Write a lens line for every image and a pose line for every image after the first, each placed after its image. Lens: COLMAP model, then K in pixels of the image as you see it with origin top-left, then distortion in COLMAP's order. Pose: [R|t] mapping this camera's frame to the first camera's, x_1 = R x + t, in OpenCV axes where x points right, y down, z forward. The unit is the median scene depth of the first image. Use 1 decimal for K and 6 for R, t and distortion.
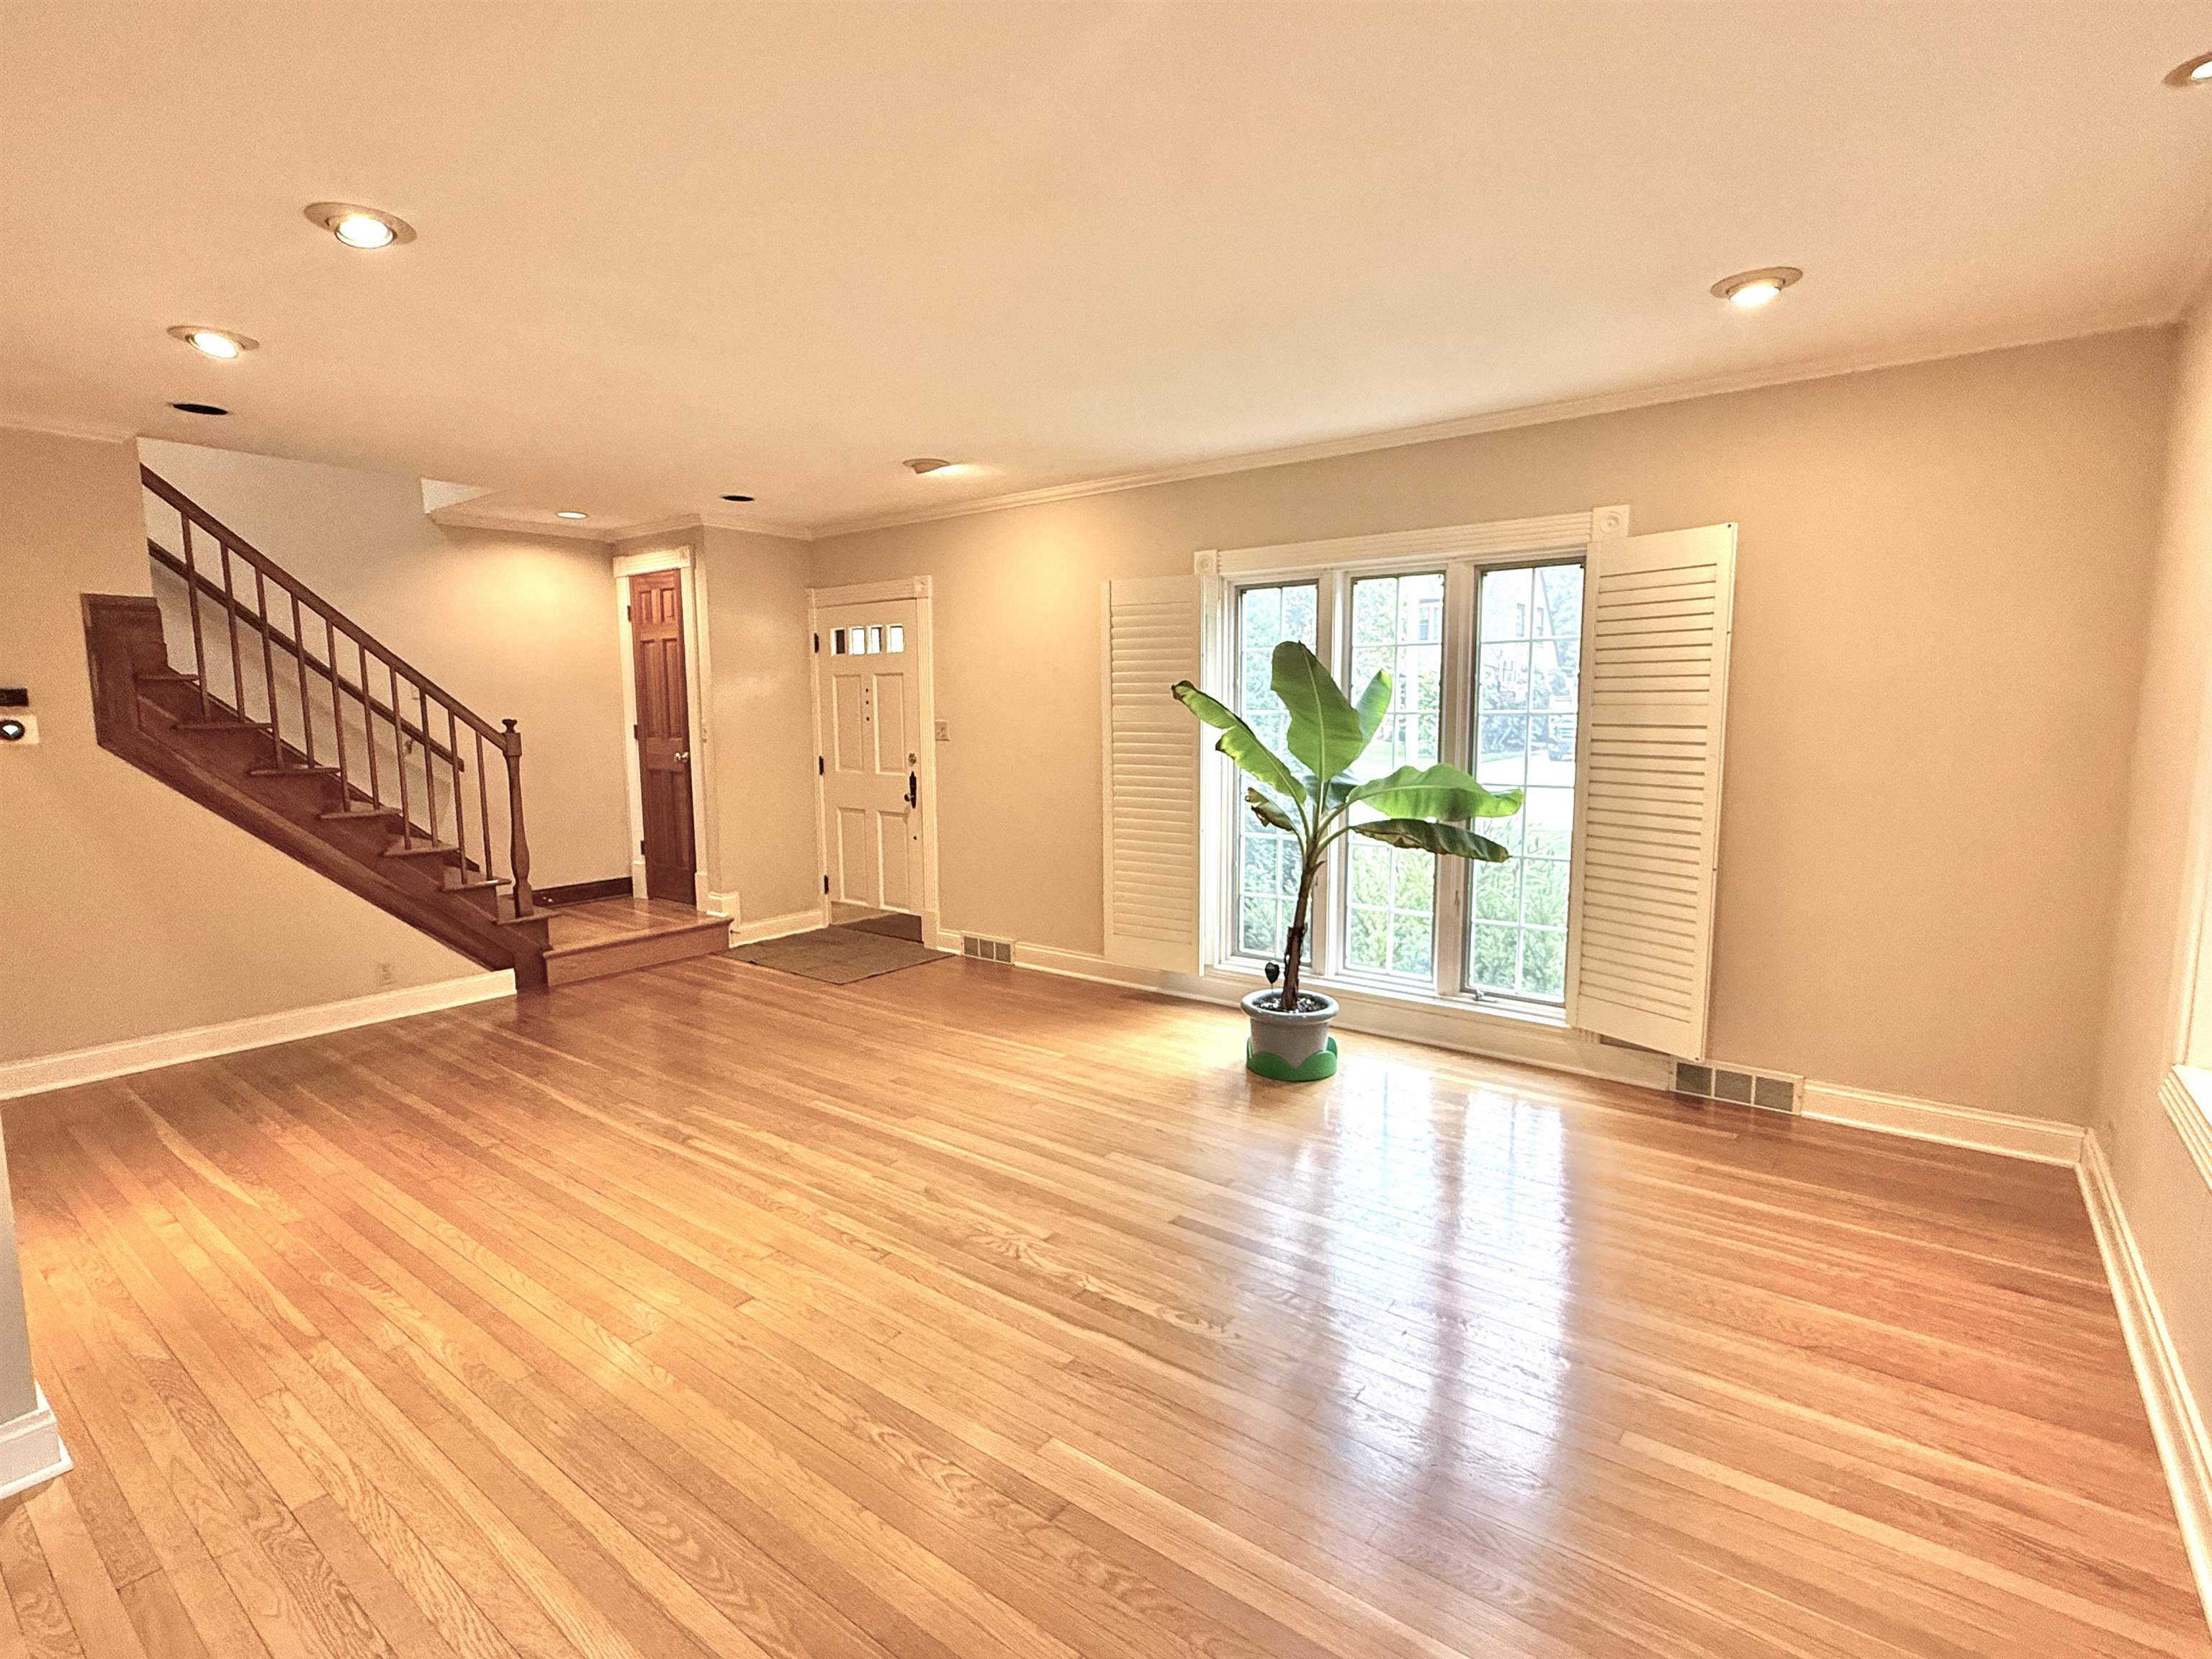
lens RADIAL K [[1068.5, 0, 1105.5], [0, 1068.5, 830.9], [0, 0, 1]] dist [-0.002946, 0.000360]
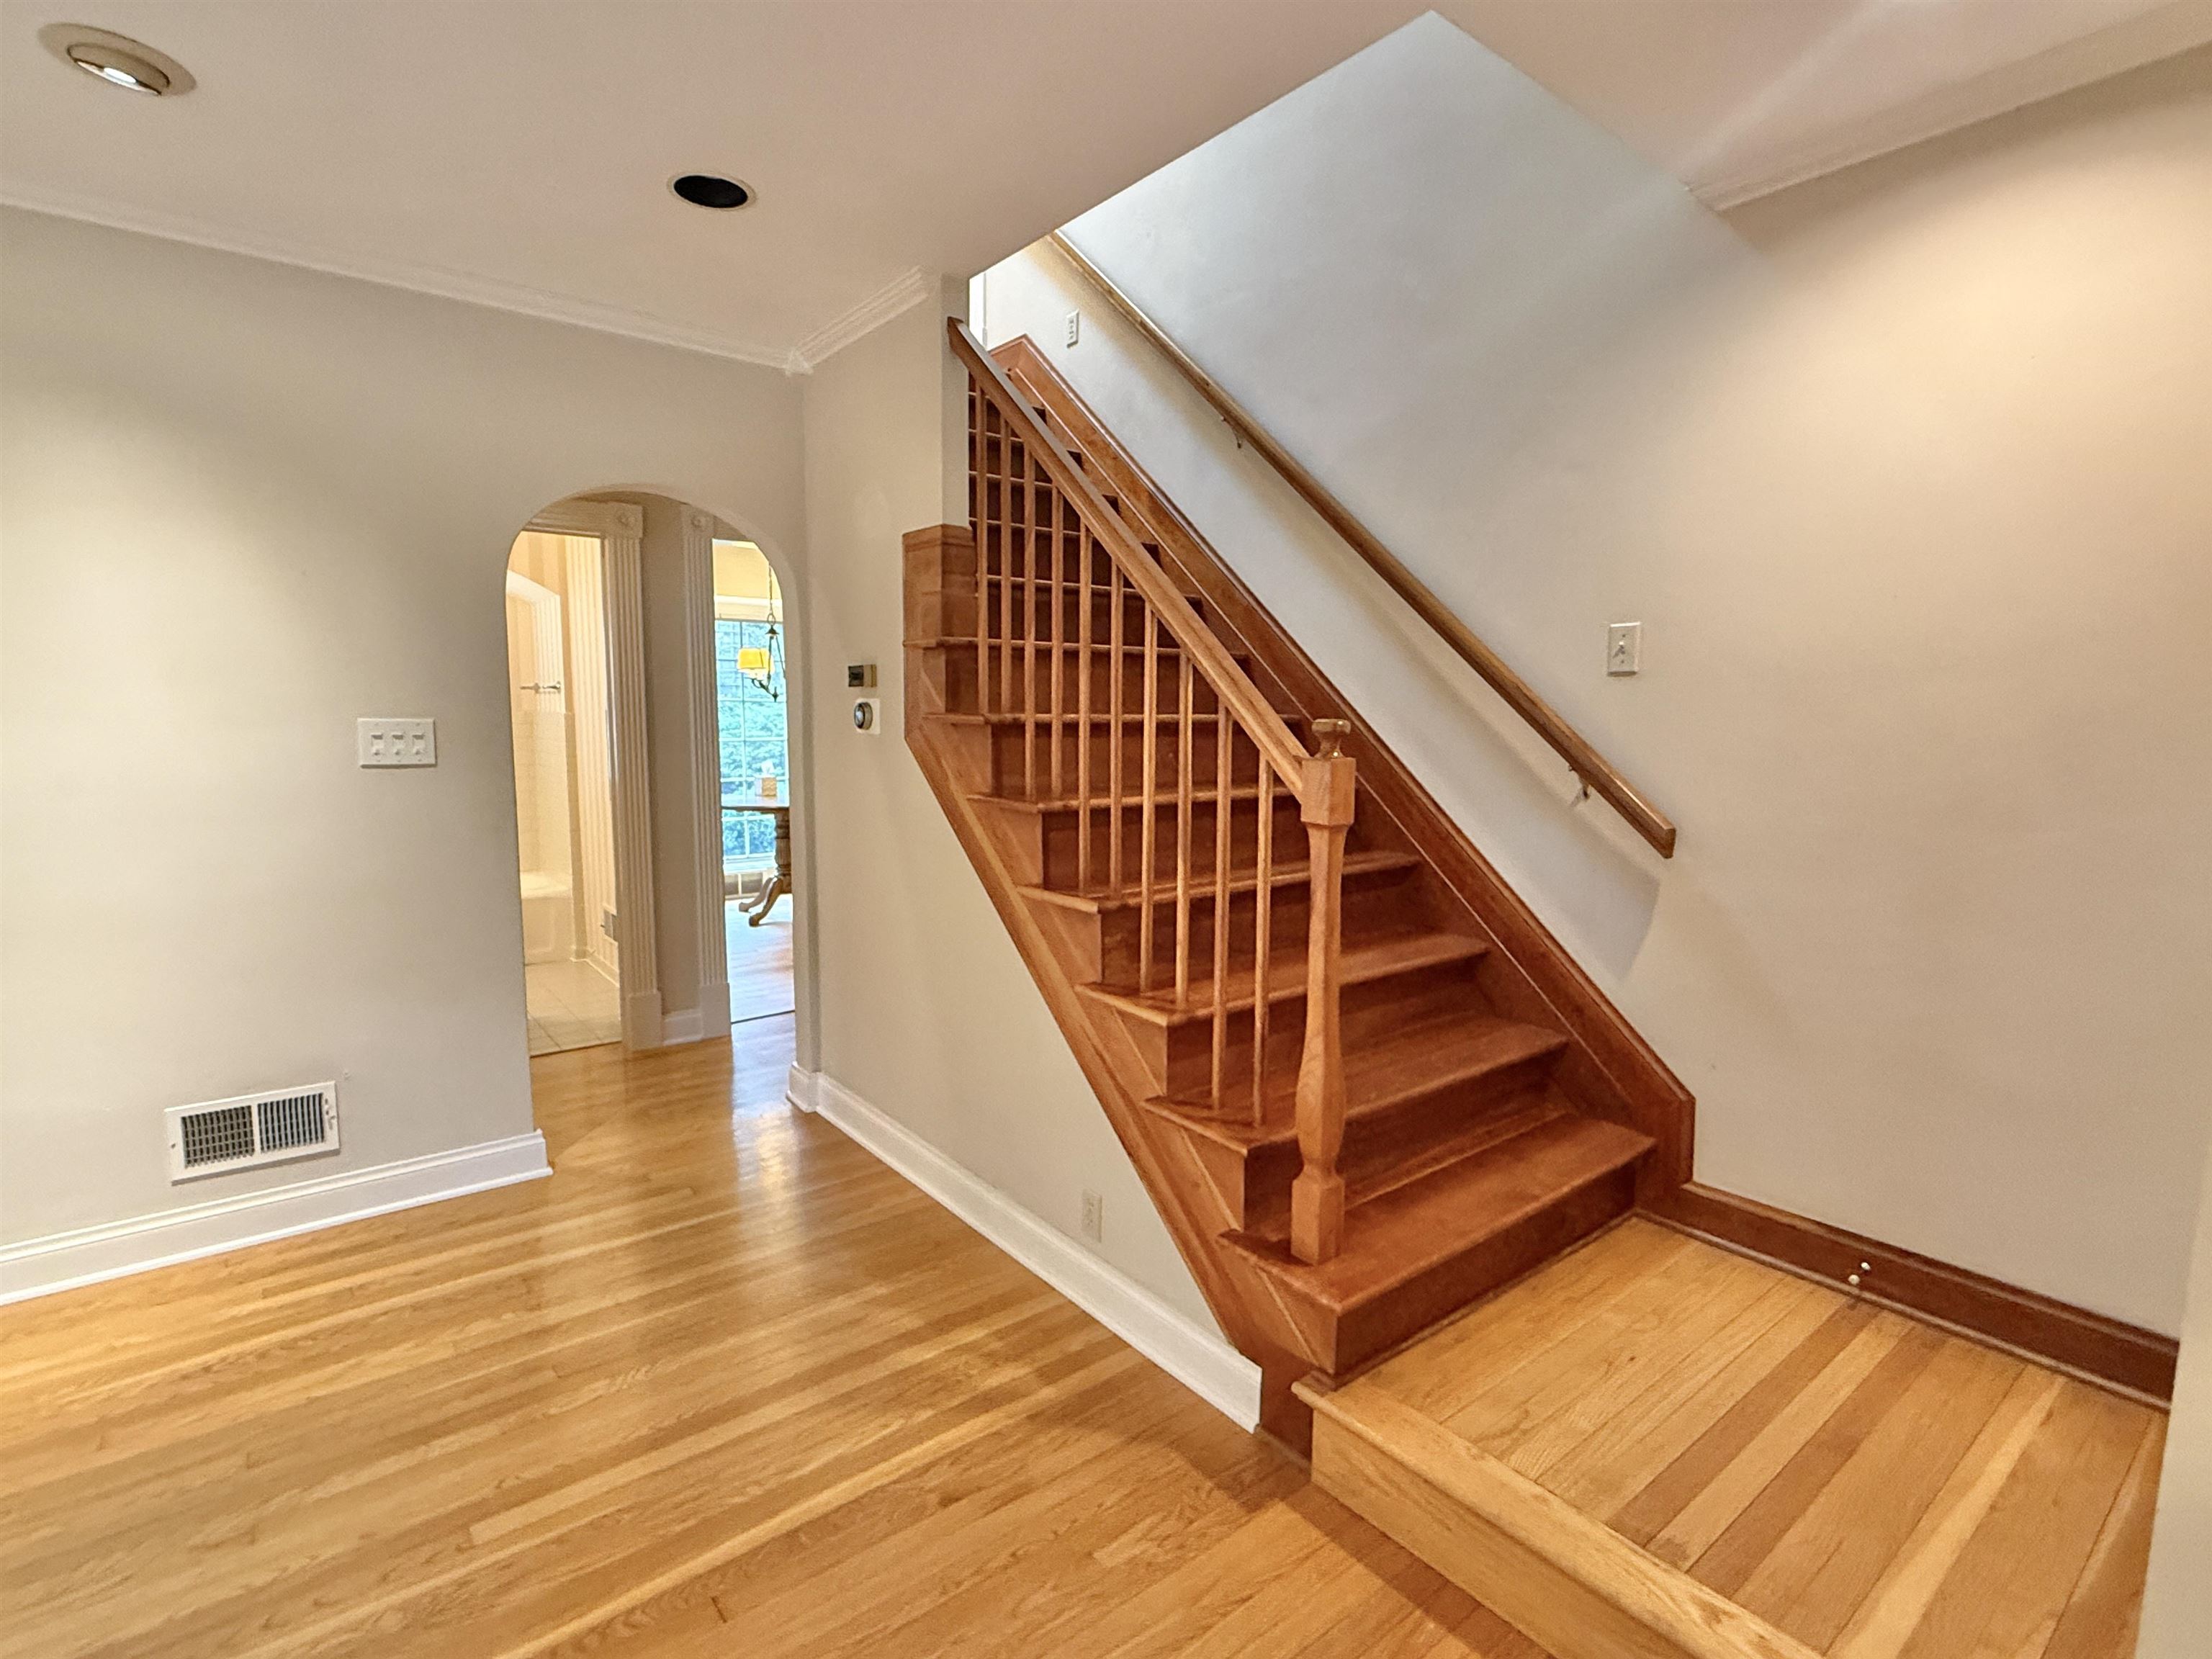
lens RADIAL K [[1068.5, 0, 1106.9], [0, 1068.5, 827.5], [0, 0, 1]] dist [-0.002946, 0.000360]
pose [[-0.244601, 0.127305, -0.961230, -0.236604], [-0.120725, 0.979631, 0.160463, -0.147254], [0.962079, 0.155294, -0.224250, 1.226476]]
